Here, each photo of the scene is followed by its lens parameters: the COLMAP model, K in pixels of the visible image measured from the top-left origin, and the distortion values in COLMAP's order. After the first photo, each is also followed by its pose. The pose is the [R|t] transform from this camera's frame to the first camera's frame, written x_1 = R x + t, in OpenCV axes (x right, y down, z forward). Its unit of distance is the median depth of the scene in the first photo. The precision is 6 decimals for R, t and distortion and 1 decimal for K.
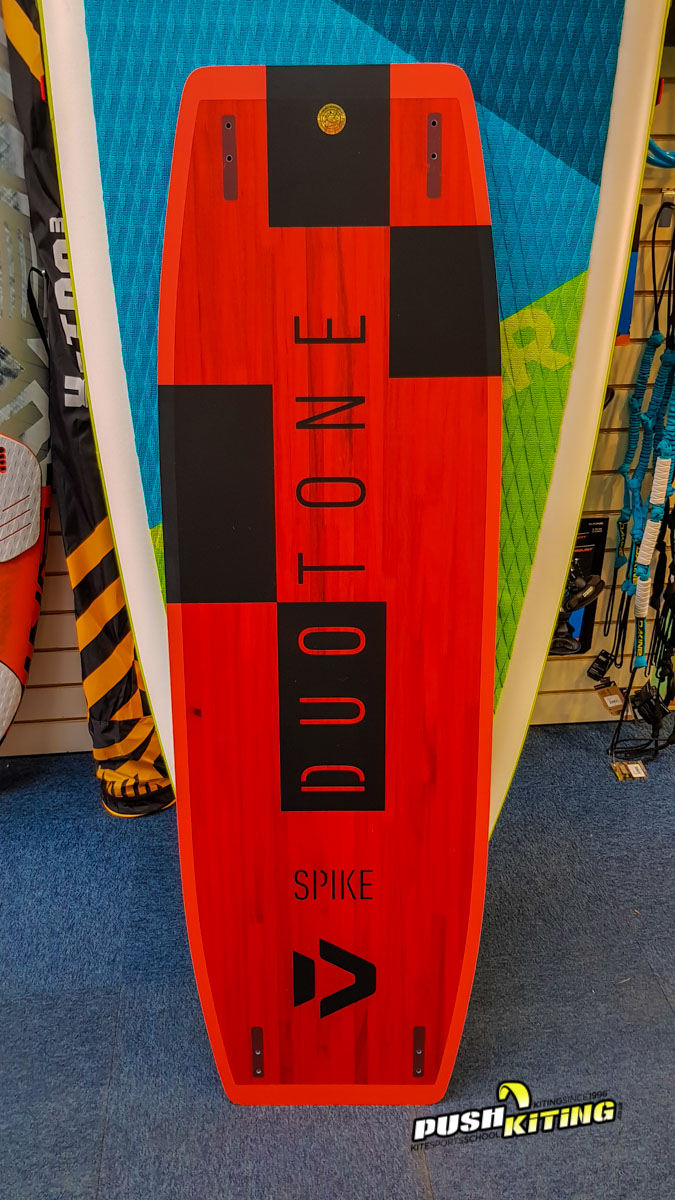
lens RADIAL K [[899.2, 0, 330.6], [0, 899.2, 609.5], [0, 0, 1]] dist [0.052766, -0.083414]
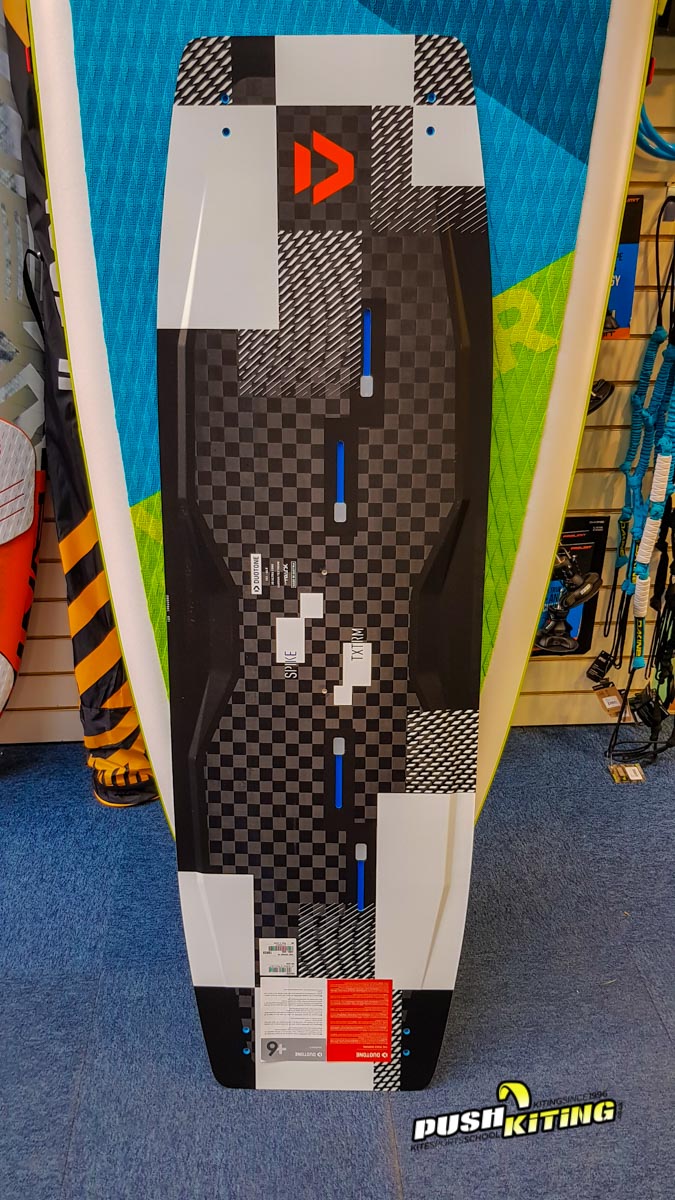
lens RADIAL K [[899.2, 0, 330.6], [0, 899.2, 609.5], [0, 0, 1]] dist [0.052766, -0.083414]
pose [[0.999626, 0.021369, -0.017081, 0.026144], [-0.021489, 0.999745, -0.006885, 0.017067], [0.016930, 0.007249, 0.999830, 0.007504]]
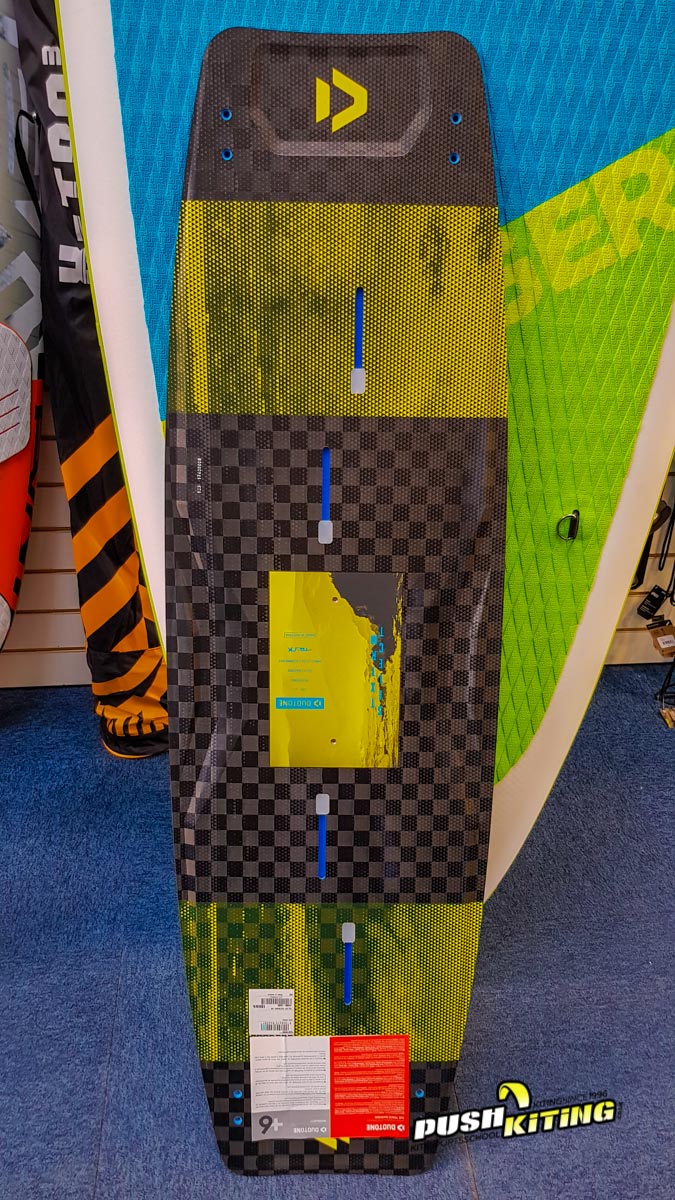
lens RADIAL K [[922.9, 0, 352.4], [0, 922.9, 604.4], [0, 0, 1]] dist [0.049980, -0.083812]
pose [[0.999614, 0.021850, 0.017131, -0.025522], [-0.022964, 0.997438, 0.067754, 0.010231], [-0.015607, -0.068122, 0.997555, 0.097820]]
